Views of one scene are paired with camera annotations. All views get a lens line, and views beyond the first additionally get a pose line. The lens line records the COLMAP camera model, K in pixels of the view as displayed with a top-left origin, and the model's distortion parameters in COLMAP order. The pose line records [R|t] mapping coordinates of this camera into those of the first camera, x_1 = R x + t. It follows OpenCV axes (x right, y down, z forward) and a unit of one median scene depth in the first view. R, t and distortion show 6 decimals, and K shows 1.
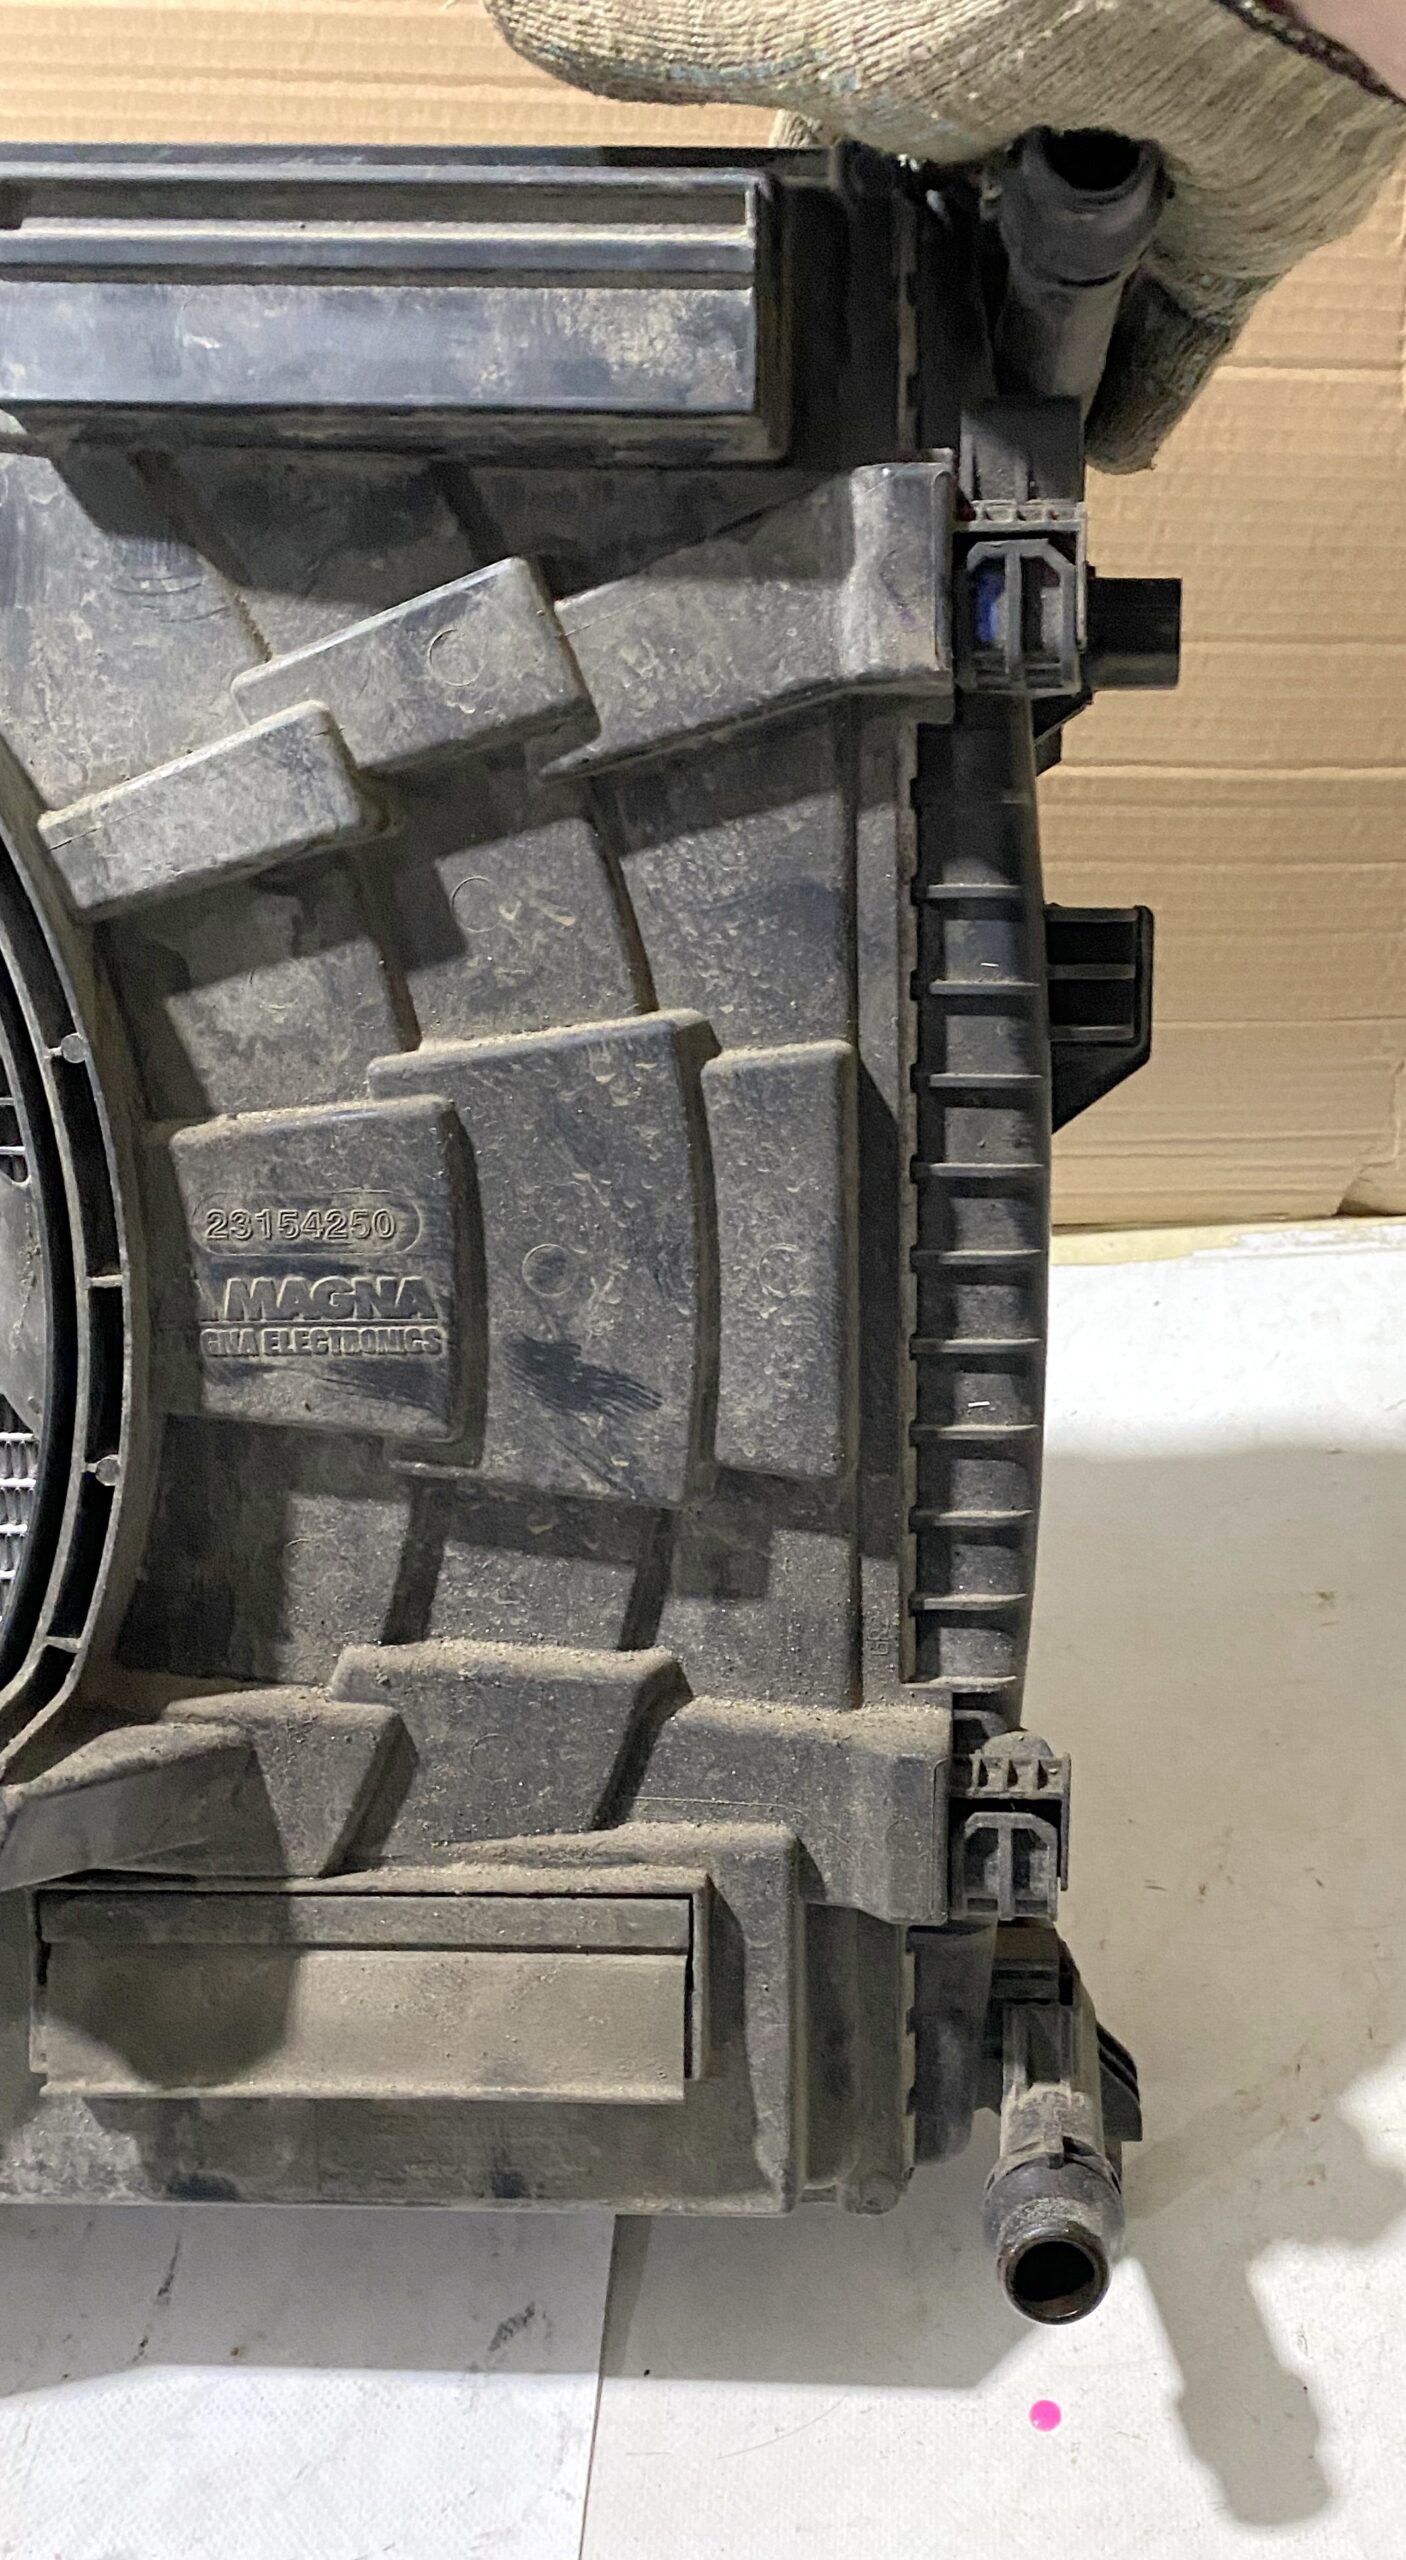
lens RADIAL K [[2776.4, 0, 856.1], [0, 2776.4, 1338.6], [0, 0, 1]] dist [0.142410, -0.752501]
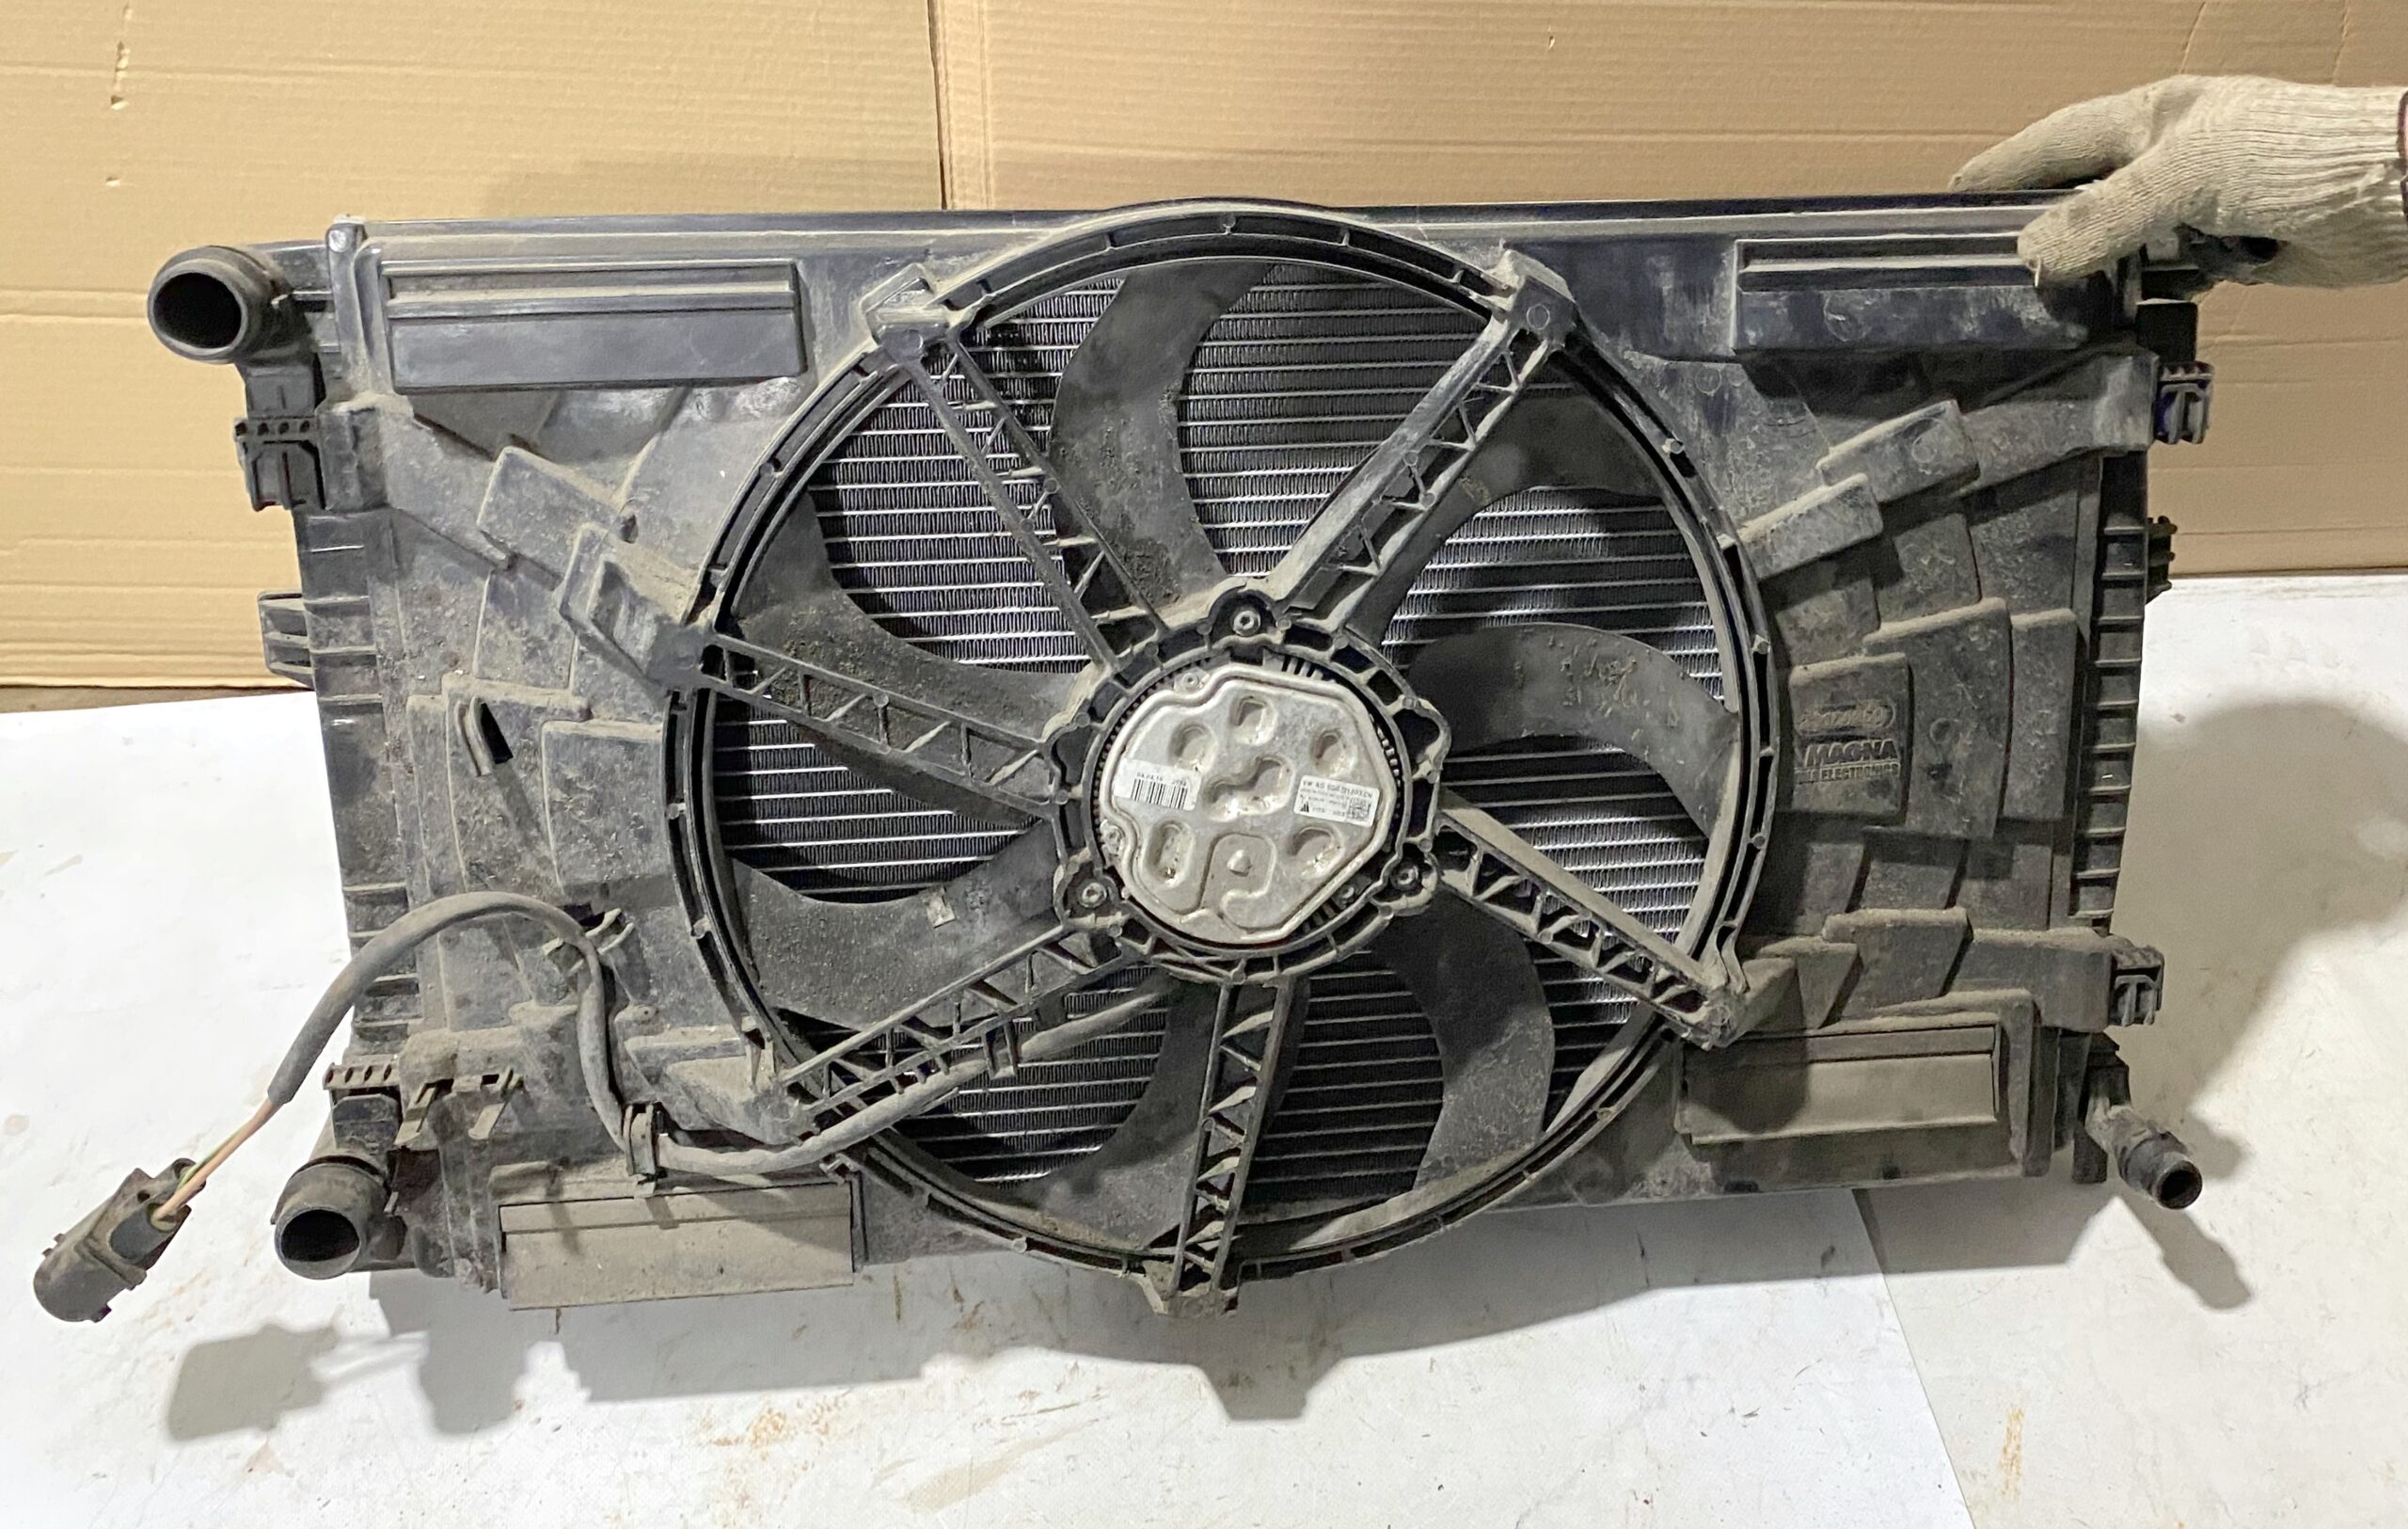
lens RADIAL K [[2459.4, 0, 1378.5], [0, 2459.4, 755.1], [0, 0, 1]] dist [0.105078, -0.469794]
pose [[0.992116, -0.059109, 0.110506, -0.707734], [0.049779, 0.995106, 0.085364, -0.178224], [-0.115011, -0.079190, 0.990203, -0.744416]]
